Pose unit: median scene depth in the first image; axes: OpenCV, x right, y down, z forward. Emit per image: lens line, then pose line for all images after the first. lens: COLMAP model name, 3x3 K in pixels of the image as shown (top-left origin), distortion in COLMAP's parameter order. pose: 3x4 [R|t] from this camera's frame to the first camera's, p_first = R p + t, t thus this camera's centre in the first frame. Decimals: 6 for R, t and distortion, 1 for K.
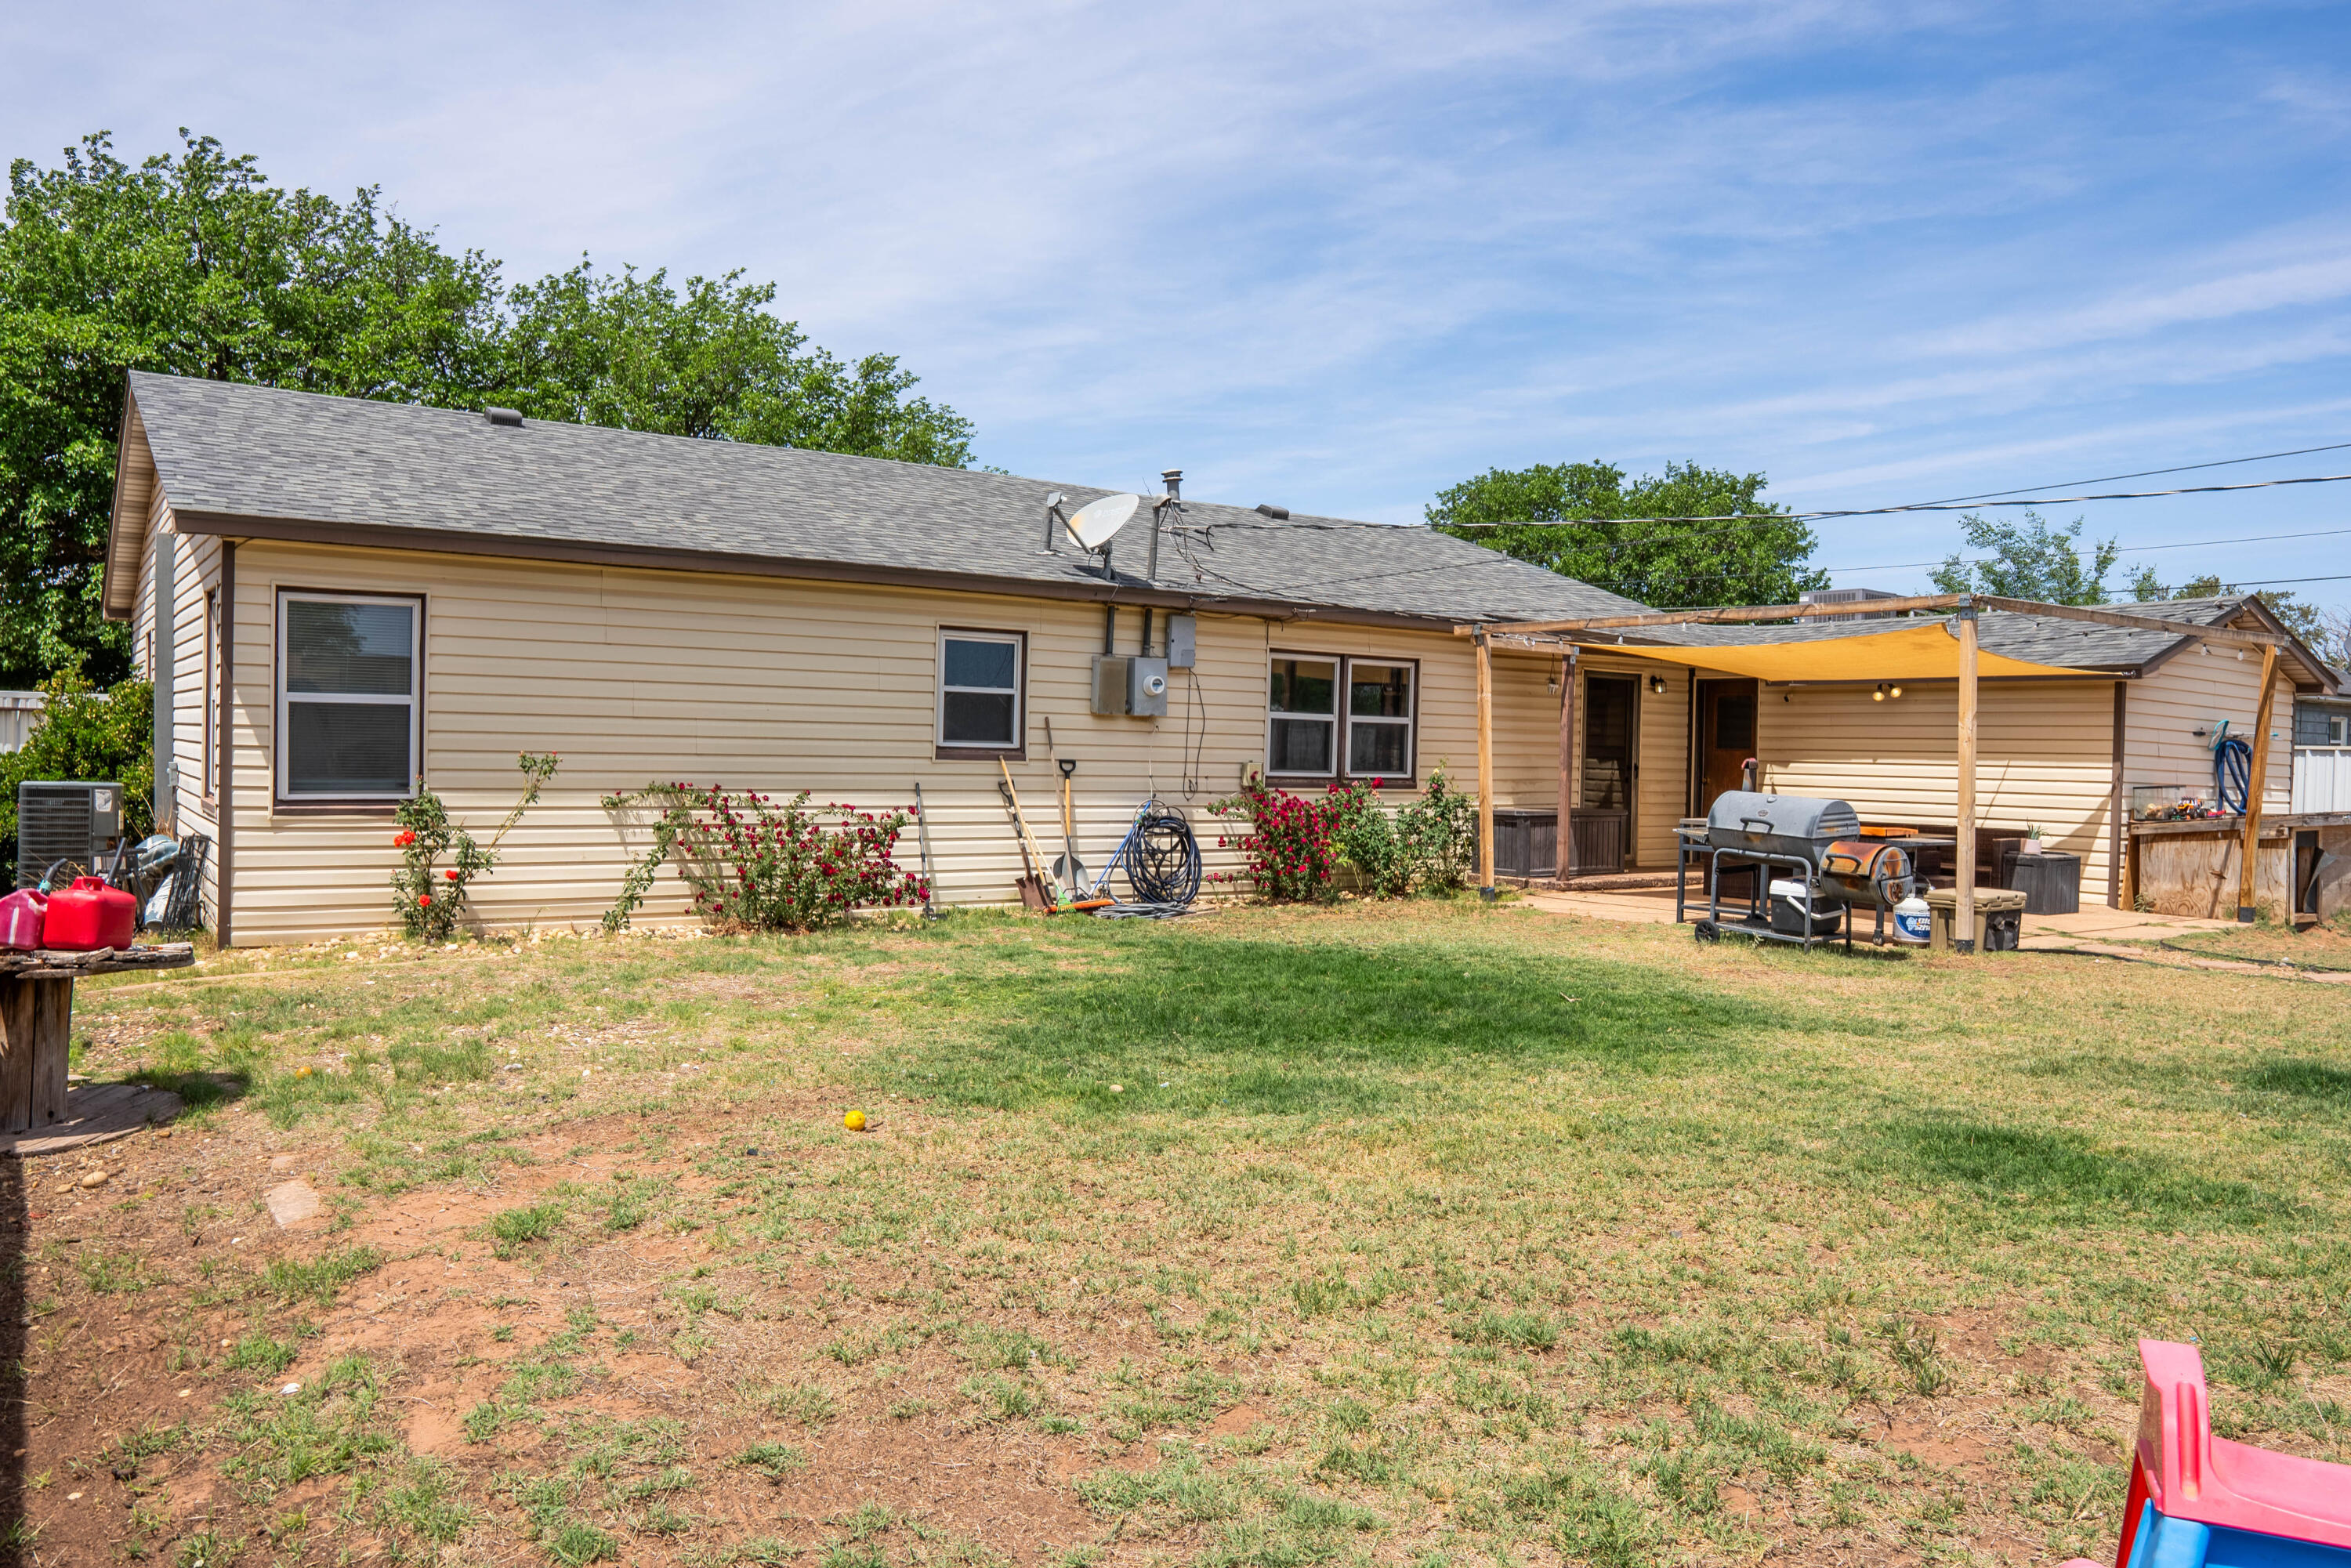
lens RADIAL K [[1611.3, 0, 1175.5], [0, 1611.3, 784.0], [0, 0, 1]] dist [0.001793, -0.005853]
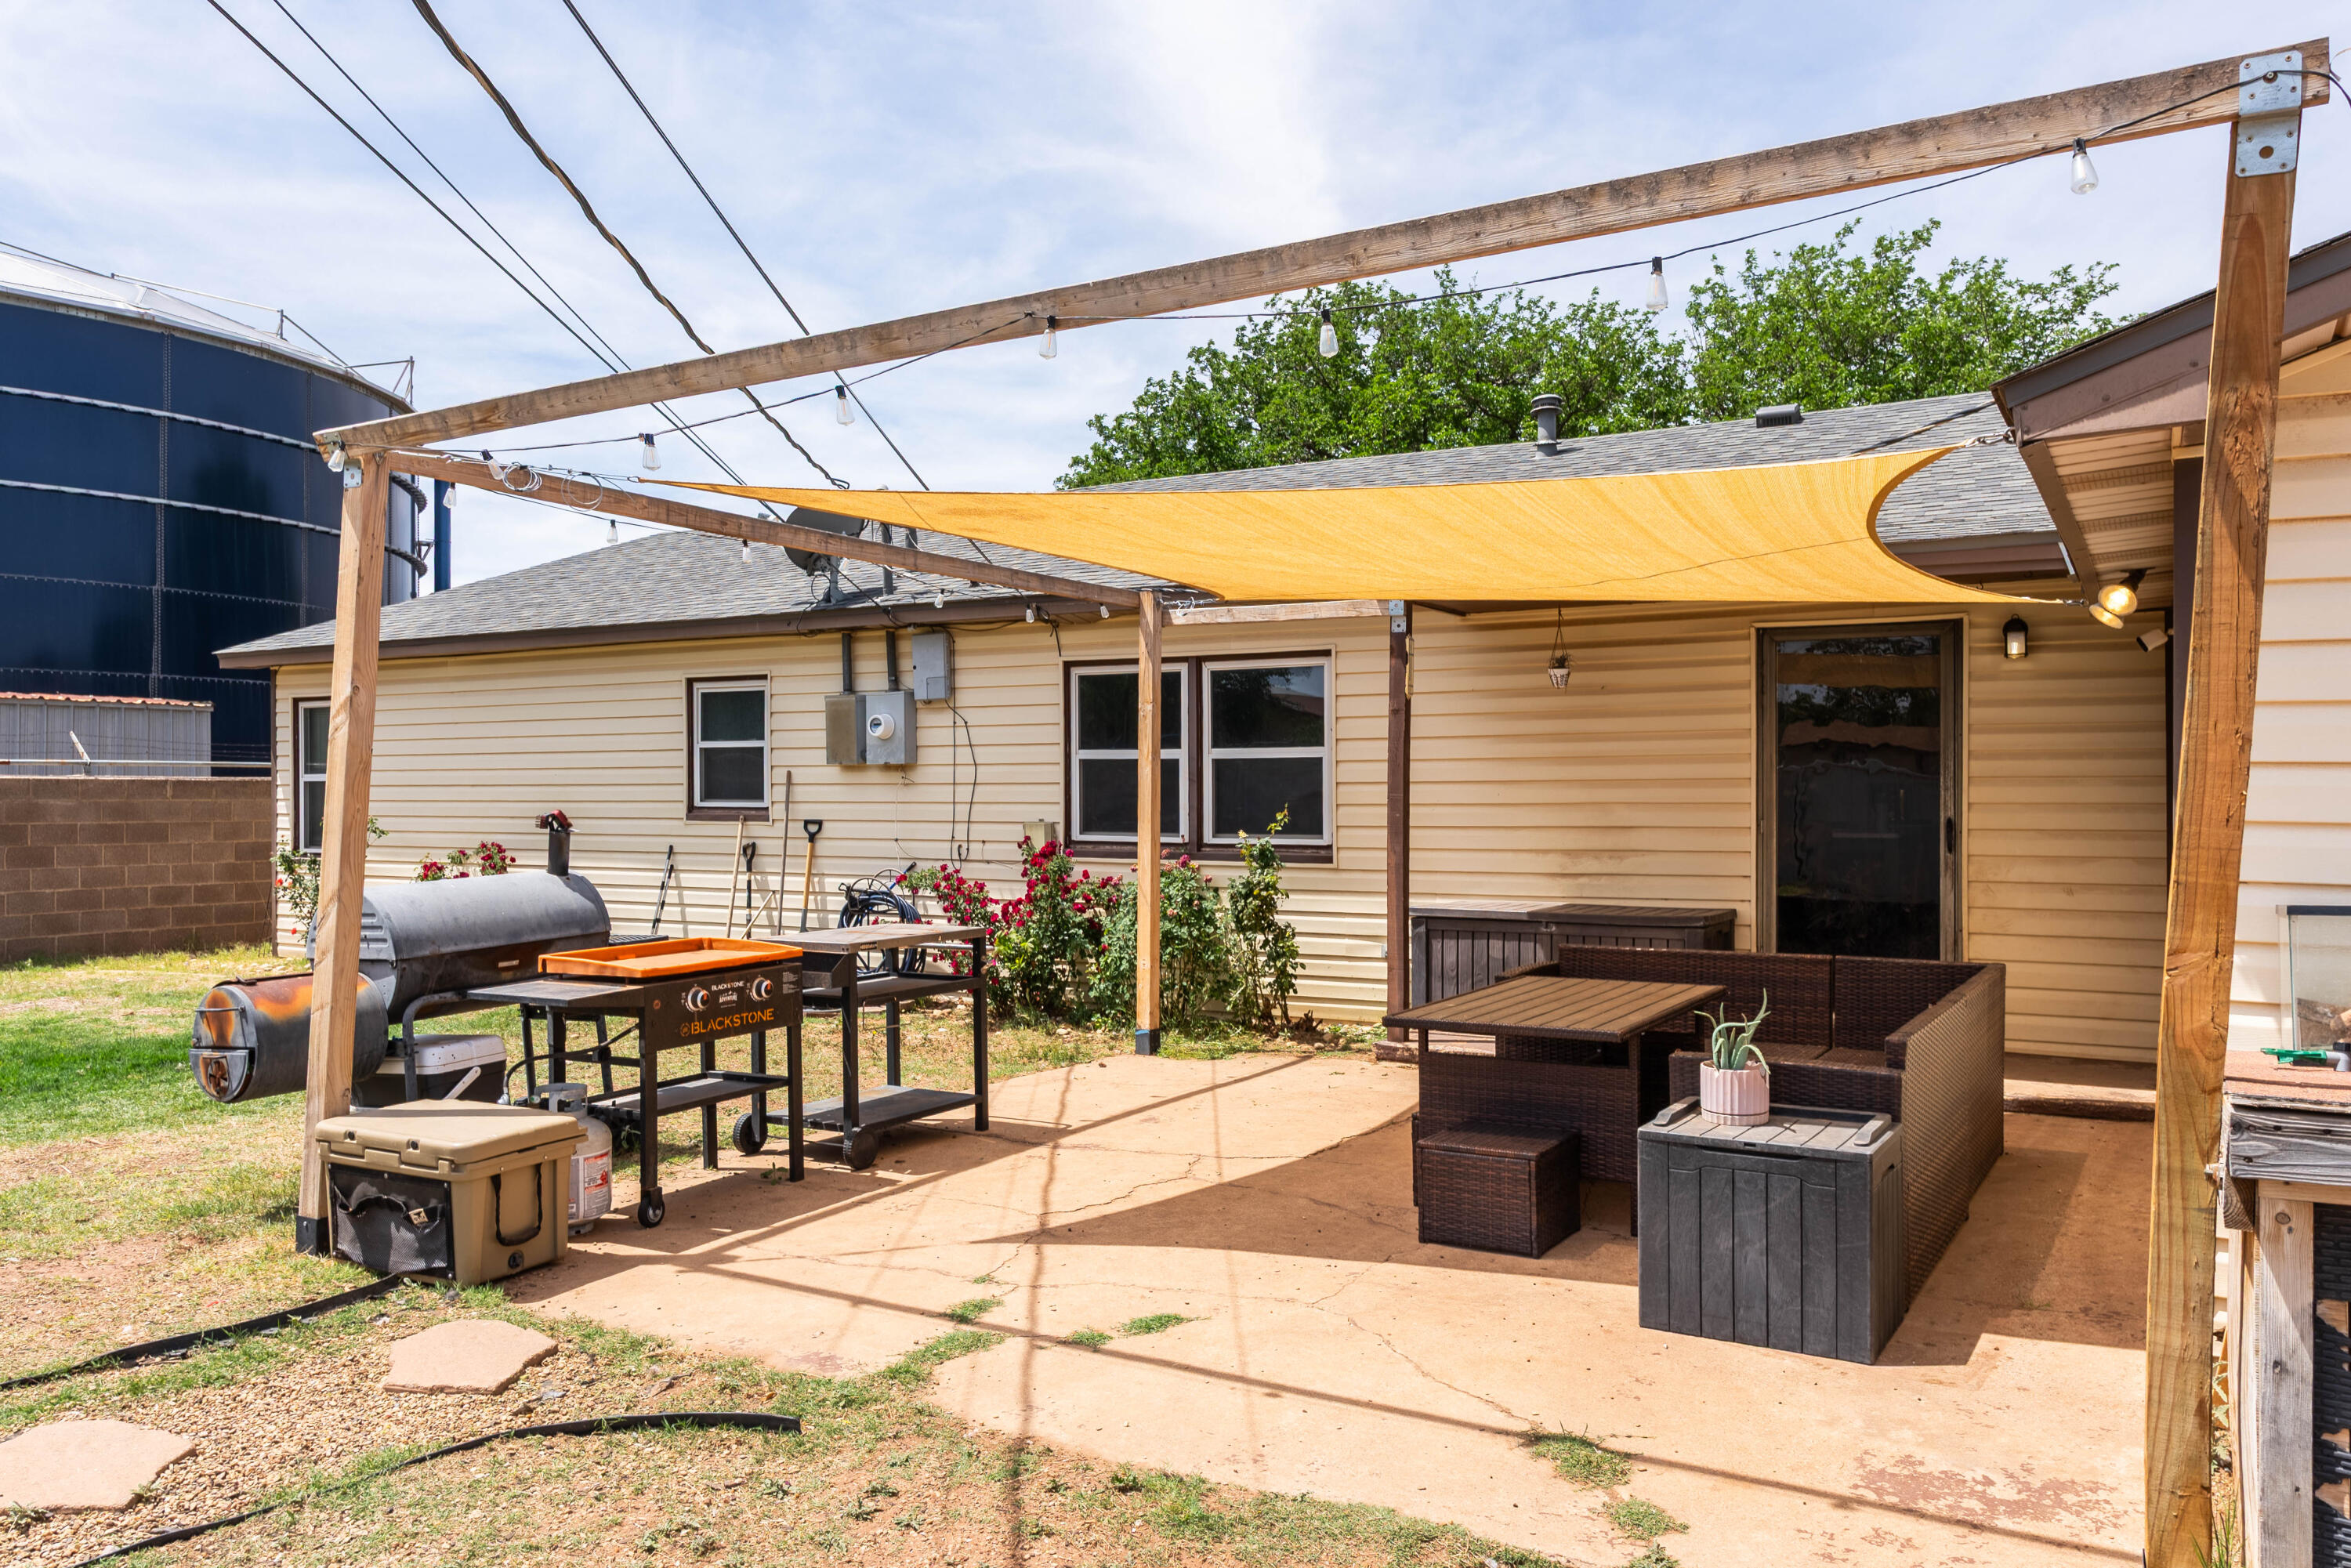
lens RADIAL K [[1611.3, 0, 1175.5], [0, 1611.3, 784.0], [0, 0, 1]] dist [0.001793, -0.005853]
pose [[0.454505, -0.018426, -0.890554, 0.769515], [-0.001213, 0.999772, -0.021305, -0.015988], [0.890744, 0.010764, 0.454379, 0.773768]]
